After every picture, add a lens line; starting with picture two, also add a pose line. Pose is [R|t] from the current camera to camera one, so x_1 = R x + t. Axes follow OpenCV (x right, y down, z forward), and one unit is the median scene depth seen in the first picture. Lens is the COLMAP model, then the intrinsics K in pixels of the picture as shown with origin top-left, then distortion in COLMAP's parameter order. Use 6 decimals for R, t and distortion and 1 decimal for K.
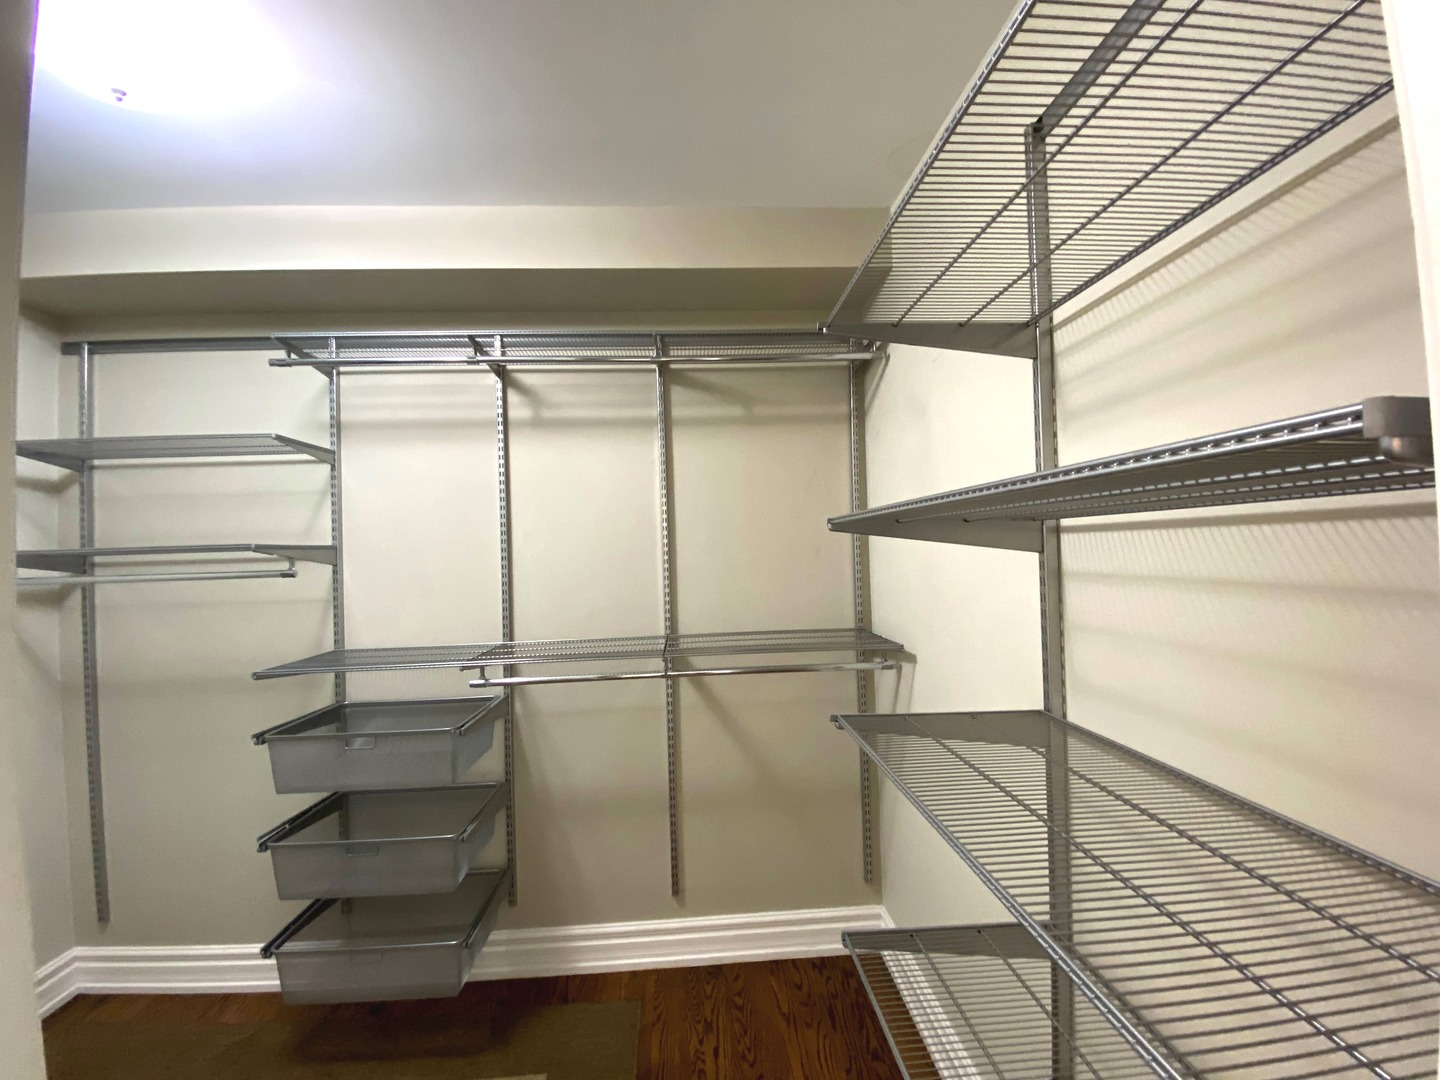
lens RADIAL K [[588.9, 0, 720.0], [0, 588.9, 540.0], [0, 0, 1]] dist [-0.001512, -0.000237]
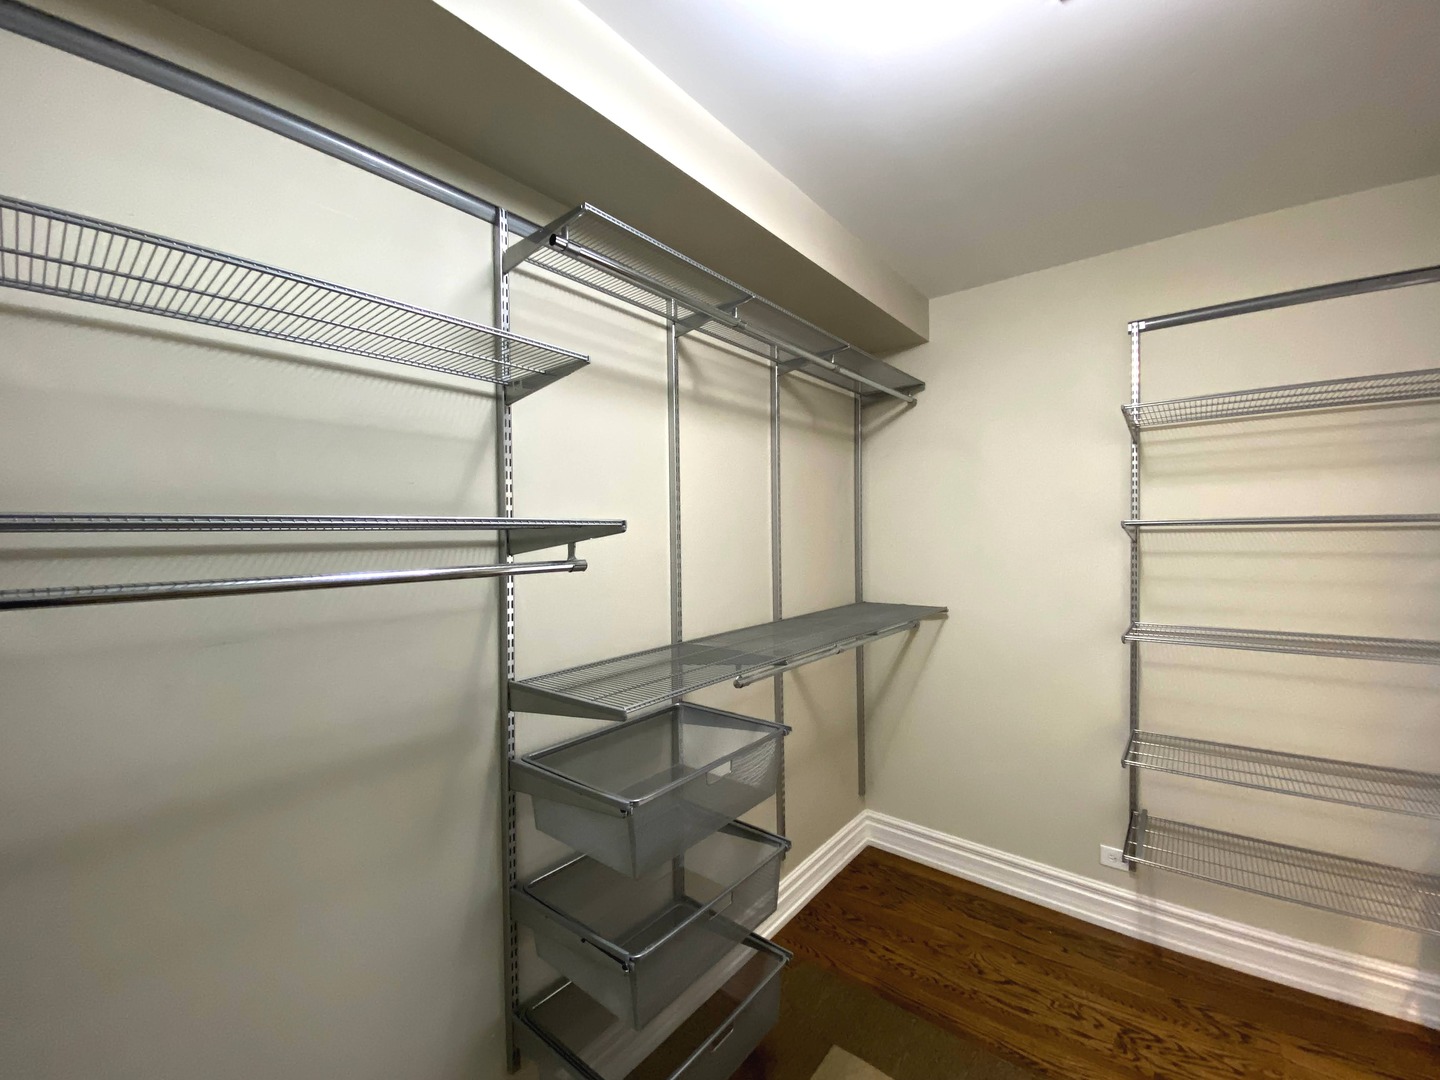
lens RADIAL K [[588.9, 0, 720.0], [0, 588.9, 540.0], [0, 0, 1]] dist [-0.001512, -0.000237]
pose [[0.678235, 0.014584, 0.734701, -0.963240], [-0.025130, 0.999679, 0.003355, 0.018727], [-0.734415, -0.020739, 0.678383, 0.348340]]
